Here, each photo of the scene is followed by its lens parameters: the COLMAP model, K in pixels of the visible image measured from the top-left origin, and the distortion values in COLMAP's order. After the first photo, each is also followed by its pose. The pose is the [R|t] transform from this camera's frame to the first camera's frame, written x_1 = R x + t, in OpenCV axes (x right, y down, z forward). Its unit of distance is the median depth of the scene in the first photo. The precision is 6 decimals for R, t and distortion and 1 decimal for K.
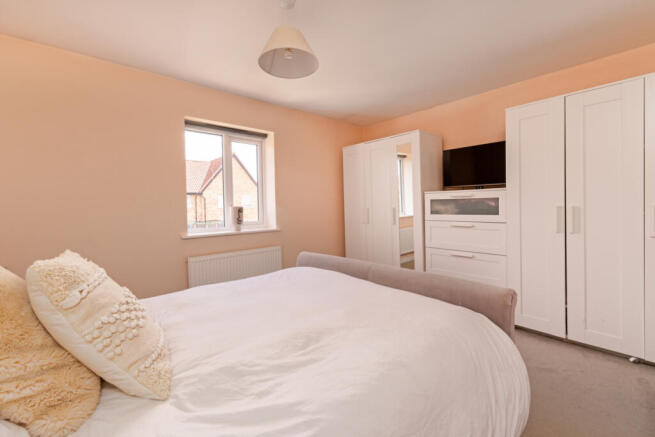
lens RADIAL K [[279.7, 0, 329.0], [0, 279.7, 209.0], [0, 0, 1]] dist [0.000562, 0.000010]
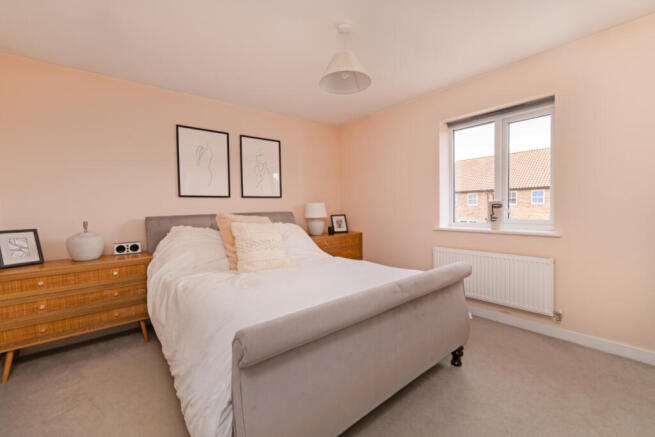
lens RADIAL K [[279.7, 0, 329.0], [0, 279.7, 209.0], [0, 0, 1]] dist [0.000562, 0.000010]
pose [[-0.026933, 0.028294, -0.999237, 0.558381], [0.003476, 0.999596, 0.028211, -0.012084], [0.999631, -0.002713, -0.027021, 0.516204]]
